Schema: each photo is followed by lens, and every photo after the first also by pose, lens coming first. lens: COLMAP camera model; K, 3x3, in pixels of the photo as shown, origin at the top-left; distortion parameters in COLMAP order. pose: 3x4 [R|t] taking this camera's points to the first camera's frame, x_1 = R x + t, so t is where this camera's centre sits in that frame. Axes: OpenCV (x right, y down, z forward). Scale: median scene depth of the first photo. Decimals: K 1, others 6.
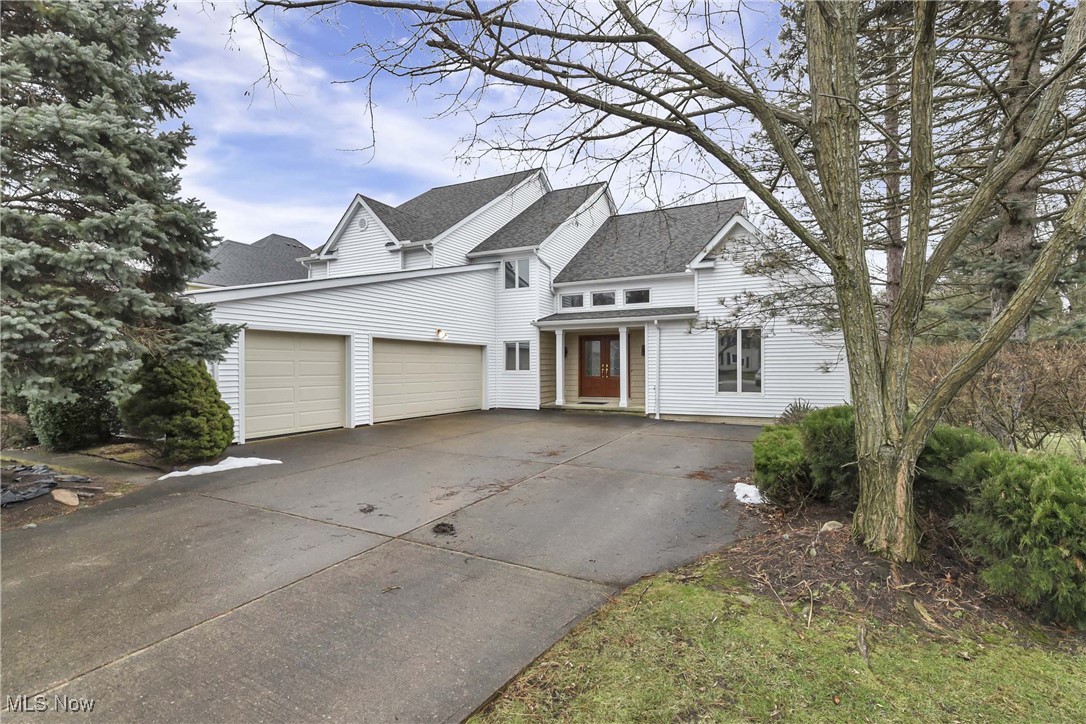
lens RADIAL K [[504.7, 0, 545.3], [0, 504.7, 379.6], [0, 0, 1]] dist [-0.001891, -0.000345]
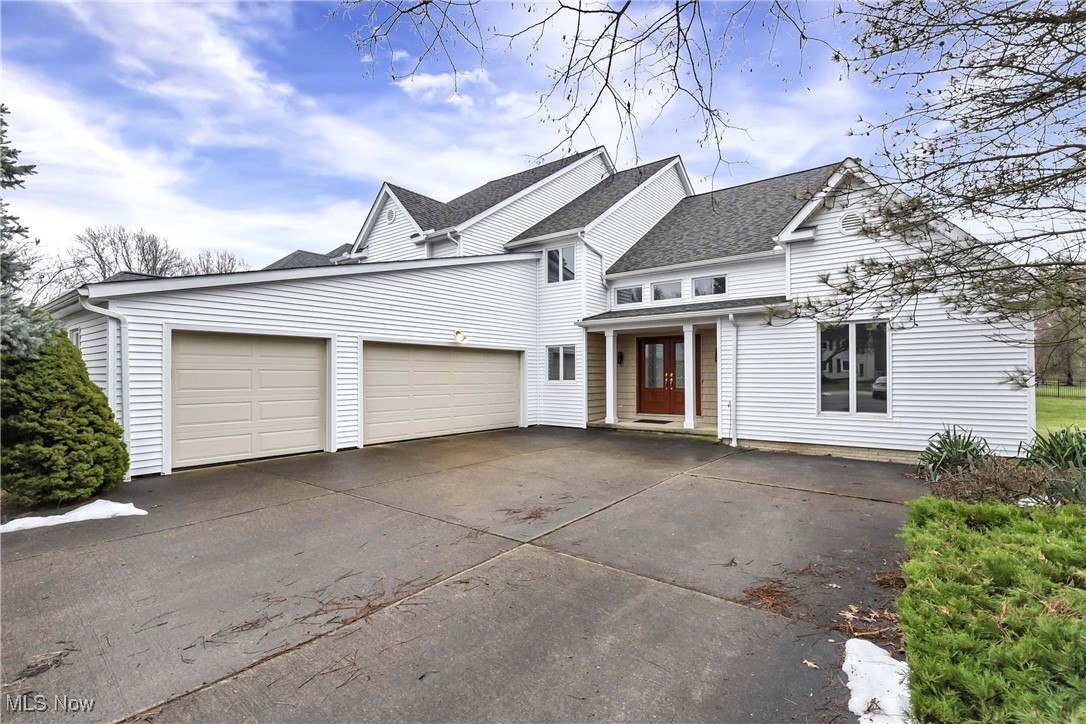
lens RADIAL K [[504.7, 0, 545.3], [0, 504.7, 379.6], [0, 0, 1]] dist [-0.001891, -0.000345]
pose [[0.983940, 0.001575, -0.178493, 0.071474], [-0.004445, 0.999867, -0.015684, -0.006782], [0.178445, 0.016225, 0.983816, 0.188826]]
